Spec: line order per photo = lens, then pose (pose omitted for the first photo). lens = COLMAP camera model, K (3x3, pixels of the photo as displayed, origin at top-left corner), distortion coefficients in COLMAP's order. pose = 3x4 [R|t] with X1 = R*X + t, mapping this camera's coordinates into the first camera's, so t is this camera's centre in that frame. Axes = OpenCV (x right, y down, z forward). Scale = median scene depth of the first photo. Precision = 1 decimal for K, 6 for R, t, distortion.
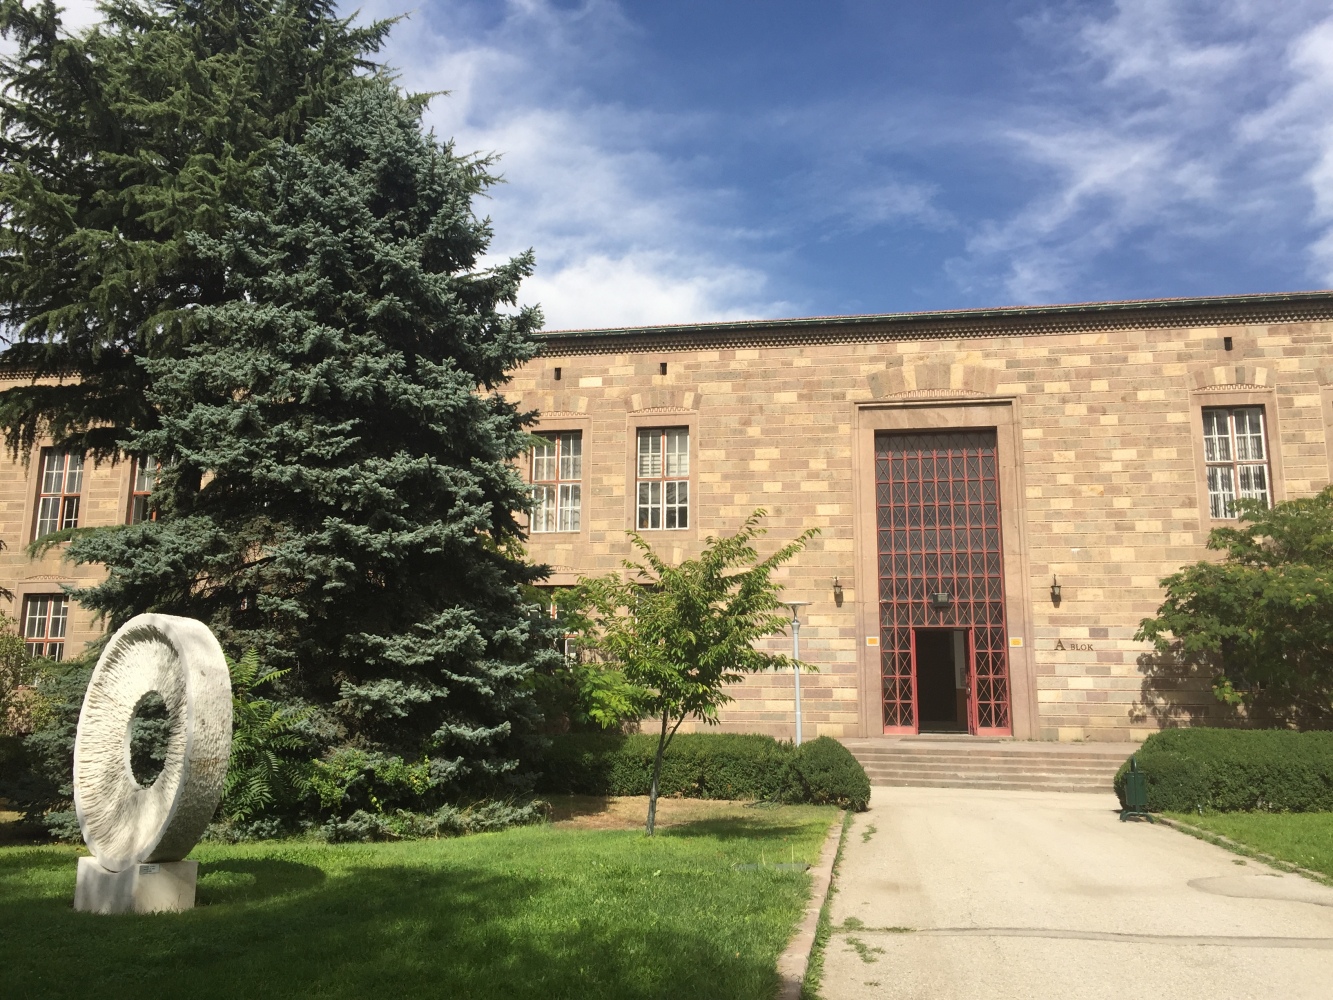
lens RADIAL K [[1137.8, 0, 705.9], [0, 1137.8, 494.6], [0, 0, 1]] dist [0.052596, -0.074656]
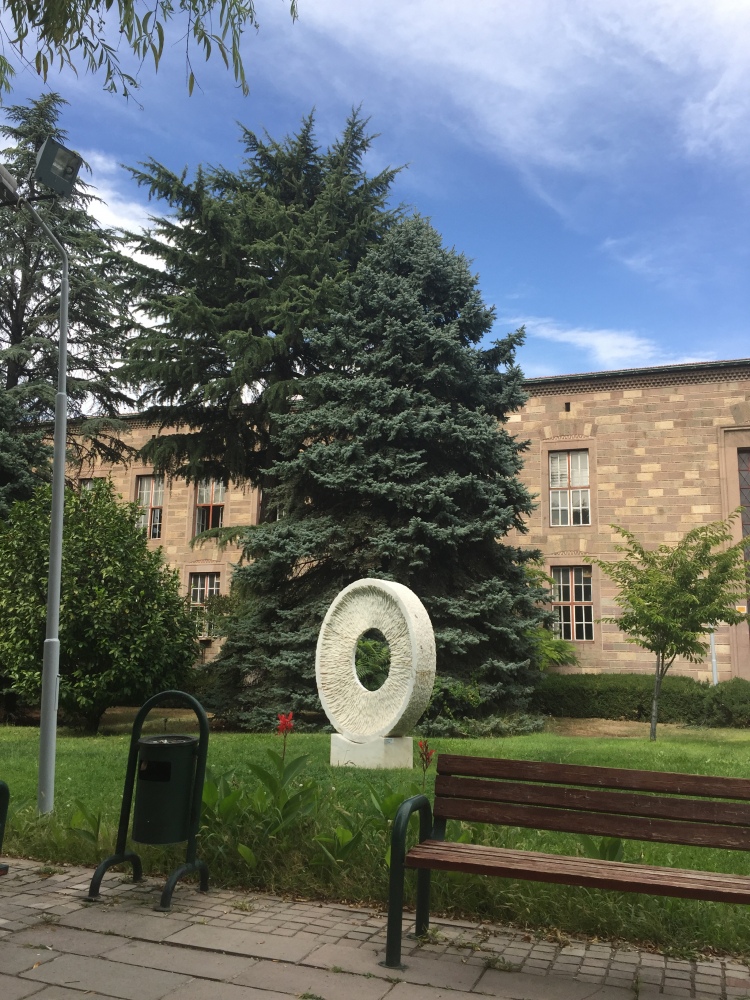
lens RADIAL K [[853.5, 0, 377.0], [0, 853.5, 505.2], [0, 0, 1]] dist [0.052596, -0.074656]
pose [[0.983637, -0.015966, -0.179451, -0.161460], [0.016515, 0.999862, 0.001570, 0.001643], [0.179401, -0.004508, 0.983766, -0.083958]]
